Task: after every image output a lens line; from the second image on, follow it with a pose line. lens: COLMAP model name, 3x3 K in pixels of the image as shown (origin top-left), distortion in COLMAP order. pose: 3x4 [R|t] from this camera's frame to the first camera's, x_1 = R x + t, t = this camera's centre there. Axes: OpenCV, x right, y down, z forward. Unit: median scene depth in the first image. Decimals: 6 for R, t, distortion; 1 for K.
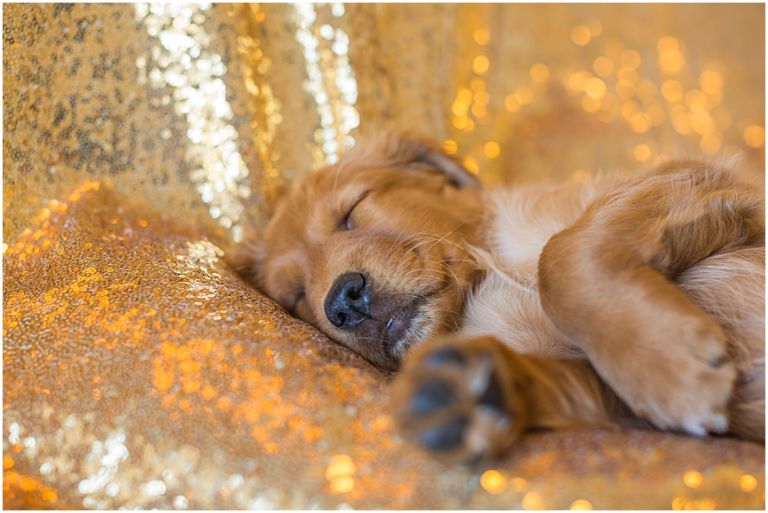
lens RADIAL K [[786.6, 0, 384.0], [0, 786.6, 256.5], [0, 0, 1]] dist [-0.205672, 0.243751]
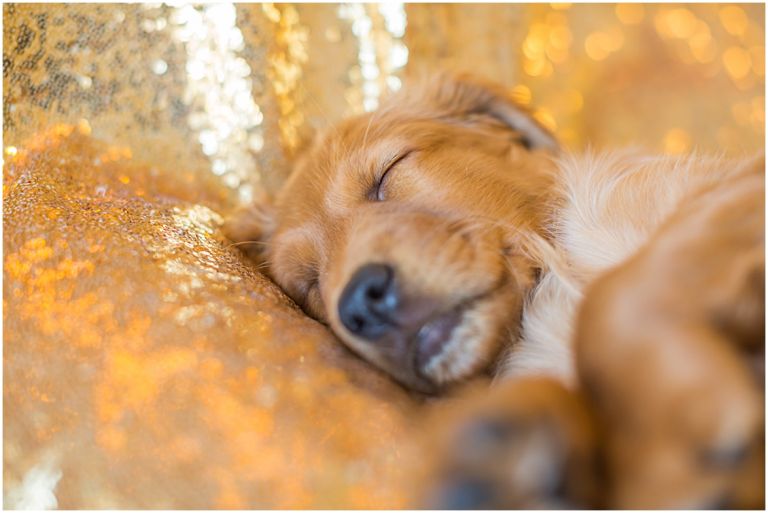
lens RADIAL K [[786.6, 0, 384.0], [0, 786.6, 256.5], [0, 0, 1]] dist [-0.205672, 0.243751]
pose [[0.994659, 0.054082, -0.087915, 0.028402], [-0.047239, 0.995823, 0.078132, -0.039098], [0.091773, -0.073561, 0.993059, 0.235505]]
